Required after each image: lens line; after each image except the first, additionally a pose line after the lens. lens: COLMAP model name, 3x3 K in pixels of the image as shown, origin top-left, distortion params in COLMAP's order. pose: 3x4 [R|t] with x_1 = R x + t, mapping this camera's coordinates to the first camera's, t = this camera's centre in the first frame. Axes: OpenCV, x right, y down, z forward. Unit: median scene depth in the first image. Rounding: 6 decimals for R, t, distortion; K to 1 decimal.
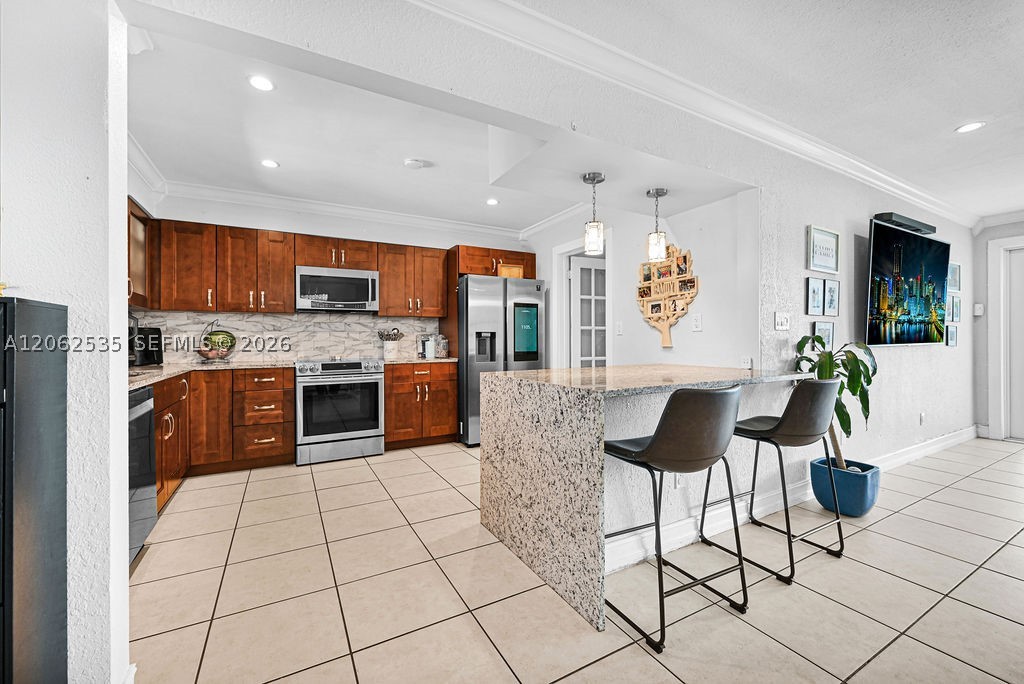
lens RADIAL K [[409.1, 0, 513.0], [0, 409.1, 341.1], [0, 0, 1]] dist [-0.002912, 0.000175]
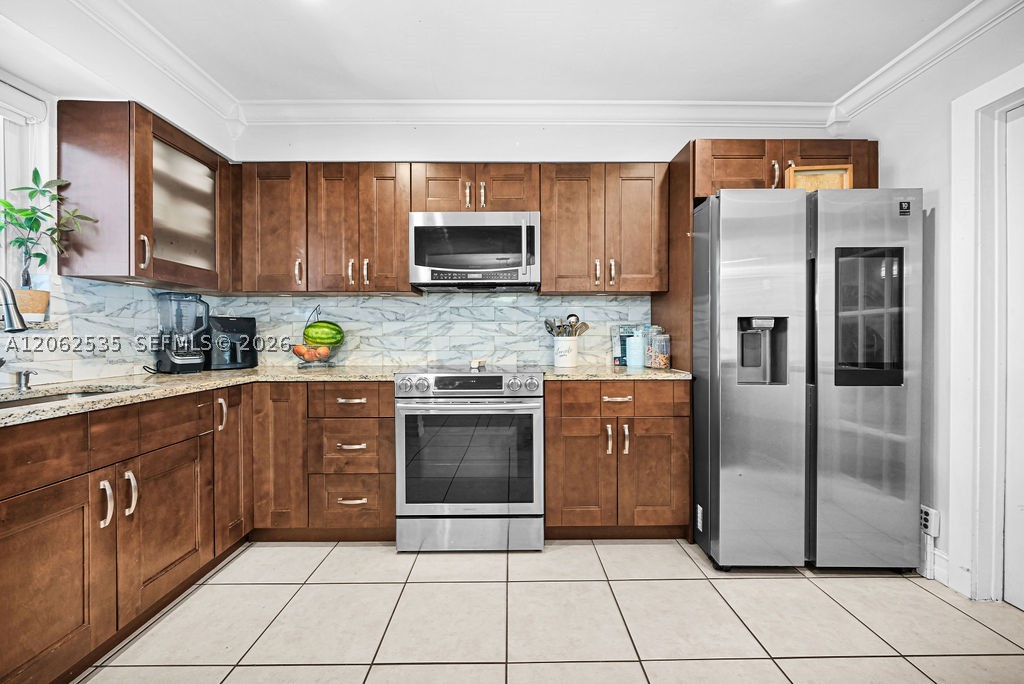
lens RADIAL K [[409.1, 0, 515.8], [0, 409.1, 336.8], [0, 0, 1]] dist [-0.002912, 0.000175]
pose [[0.879412, 0.003259, -0.476051, -0.092478], [-0.002475, 0.999994, 0.002274, -0.001093], [0.476055, -0.000822, 0.879415, 0.500167]]
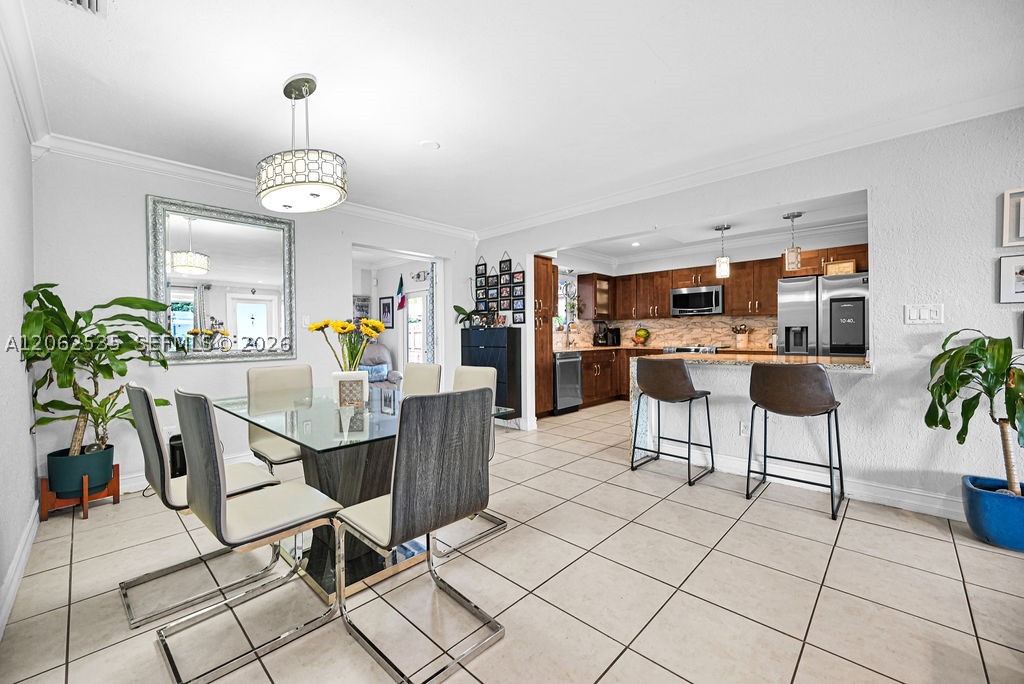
lens RADIAL K [[409.1, 0, 511.8], [0, 409.1, 339.0], [0, 0, 1]] dist [-0.002912, 0.000175]
pose [[0.297595, 0.011456, -0.954623, 0.822169], [0.002523, 0.999915, 0.012786, -0.003711], [0.954689, -0.006214, 0.297541, -0.119638]]
